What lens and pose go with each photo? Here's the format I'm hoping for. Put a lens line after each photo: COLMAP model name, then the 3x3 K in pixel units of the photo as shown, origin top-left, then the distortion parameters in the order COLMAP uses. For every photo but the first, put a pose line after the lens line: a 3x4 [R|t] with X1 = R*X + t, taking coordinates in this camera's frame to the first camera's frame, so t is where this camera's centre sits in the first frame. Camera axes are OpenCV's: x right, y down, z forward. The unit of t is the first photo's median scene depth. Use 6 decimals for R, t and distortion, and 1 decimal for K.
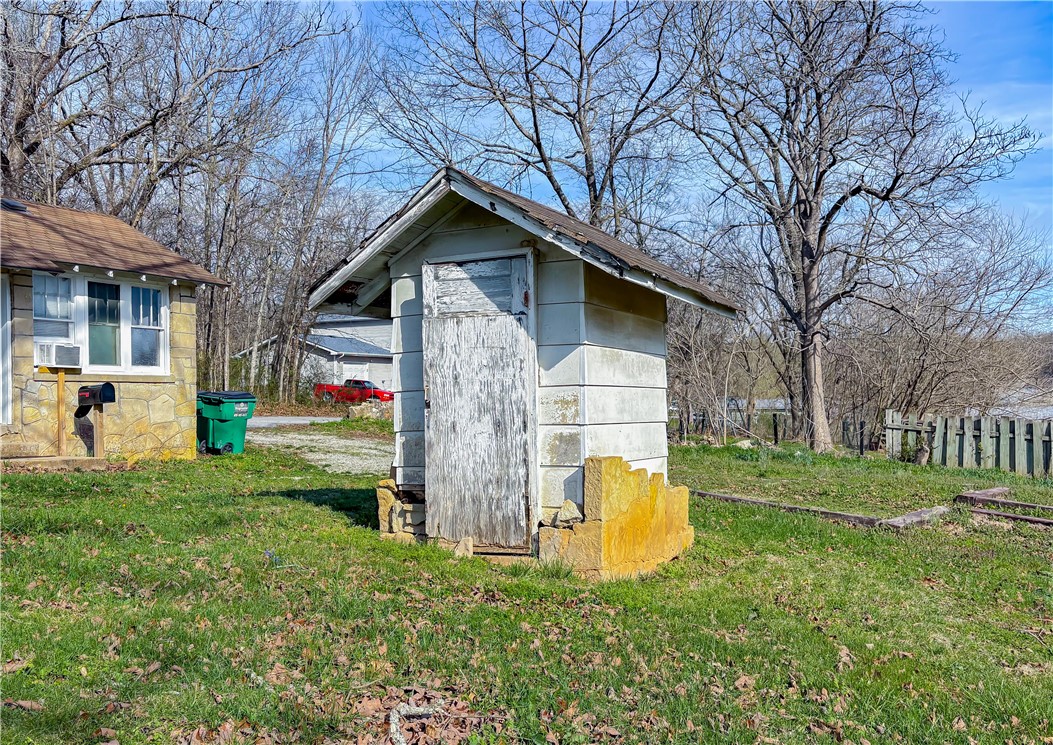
lens RADIAL K [[1062.4, 0, 526.5], [0, 1062.4, 372.5], [0, 0, 1]] dist [0.057359, -0.041563]
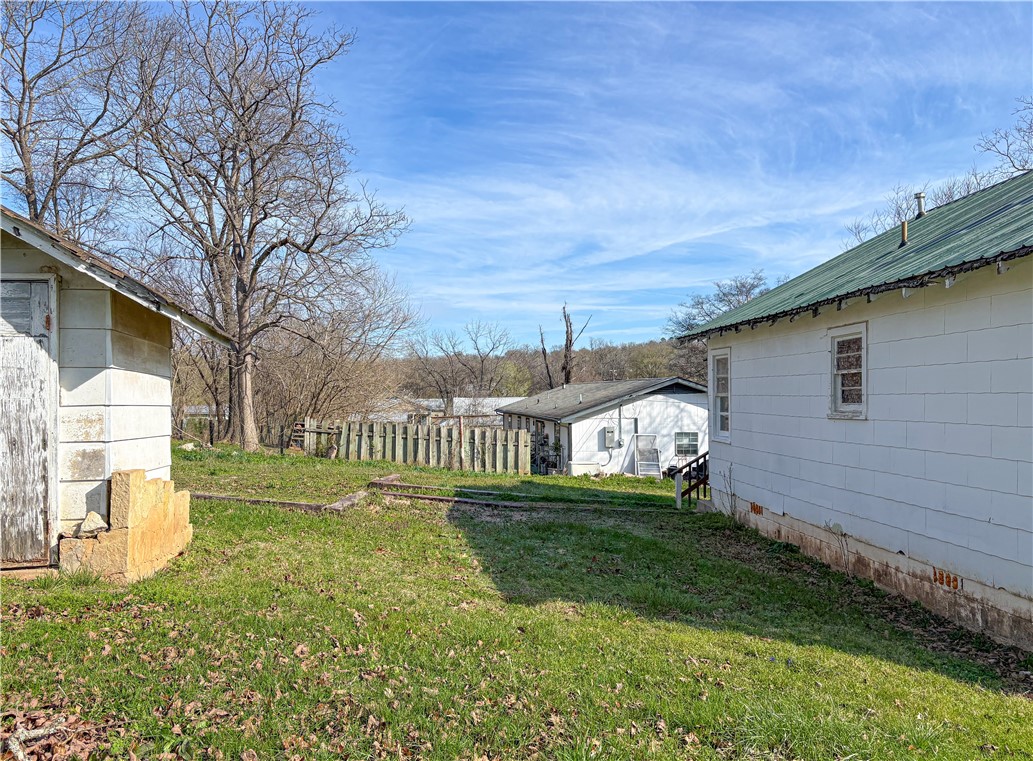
lens RADIAL K [[867.5, 0, 516.5], [0, 867.5, 380.5], [0, 0, 1]] dist [0.106966, -0.116108]
pose [[0.793052, 0.020126, 0.608822, -0.164274], [-0.024308, 0.999704, -0.001384, -0.022177], [-0.608669, -0.013702, 0.793306, 0.023470]]
